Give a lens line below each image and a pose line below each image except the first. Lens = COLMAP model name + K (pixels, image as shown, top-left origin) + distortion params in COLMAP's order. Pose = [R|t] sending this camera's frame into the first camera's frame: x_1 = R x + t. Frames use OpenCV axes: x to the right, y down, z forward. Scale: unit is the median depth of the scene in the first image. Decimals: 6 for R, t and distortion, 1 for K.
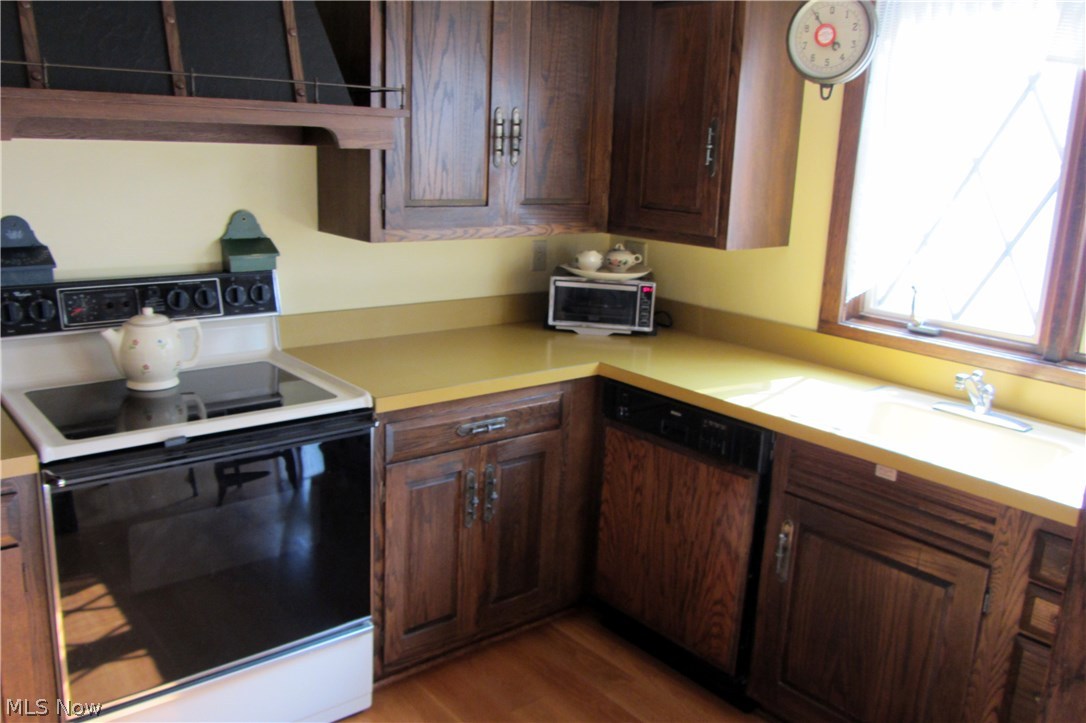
lens RADIAL K [[914.6, 0, 543.0], [0, 914.6, 361.5], [0, 0, 1]] dist [-0.037734, 0.014003]
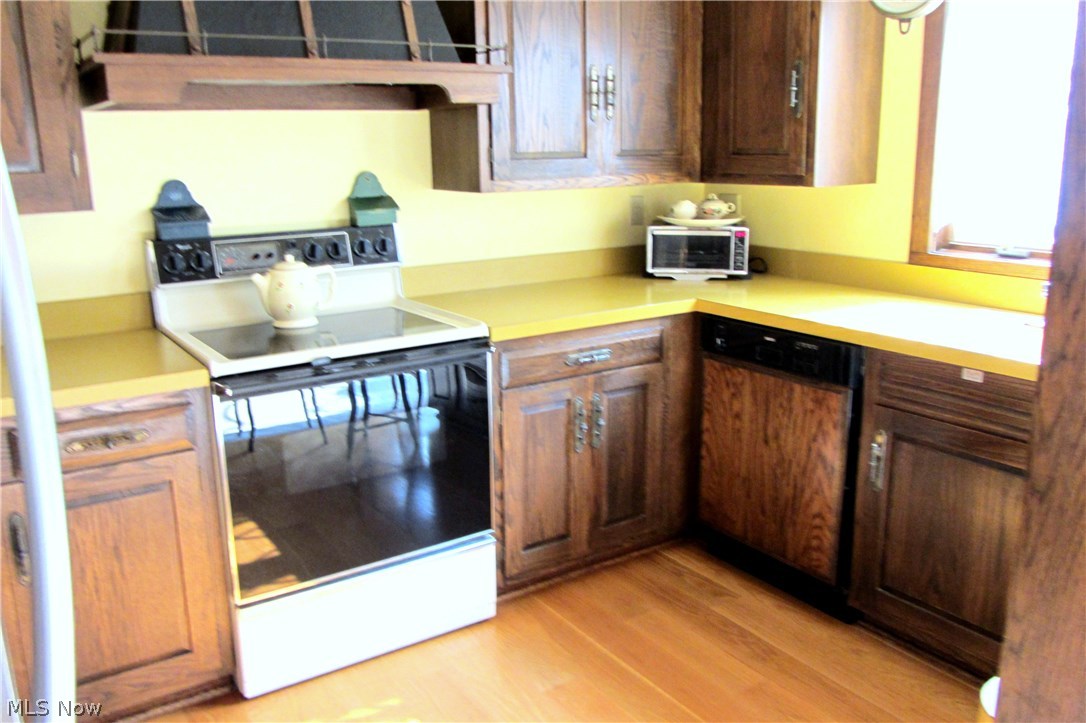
lens RADIAL K [[914.6, 0, 543.0], [0, 914.6, 361.5], [0, 0, 1]] dist [-0.037734, 0.014003]
pose [[0.992904, -0.033997, -0.113952, 0.003571], [0.033934, 0.999421, -0.002487, 0.075267], [0.113970, -0.001397, 0.993483, -0.081365]]
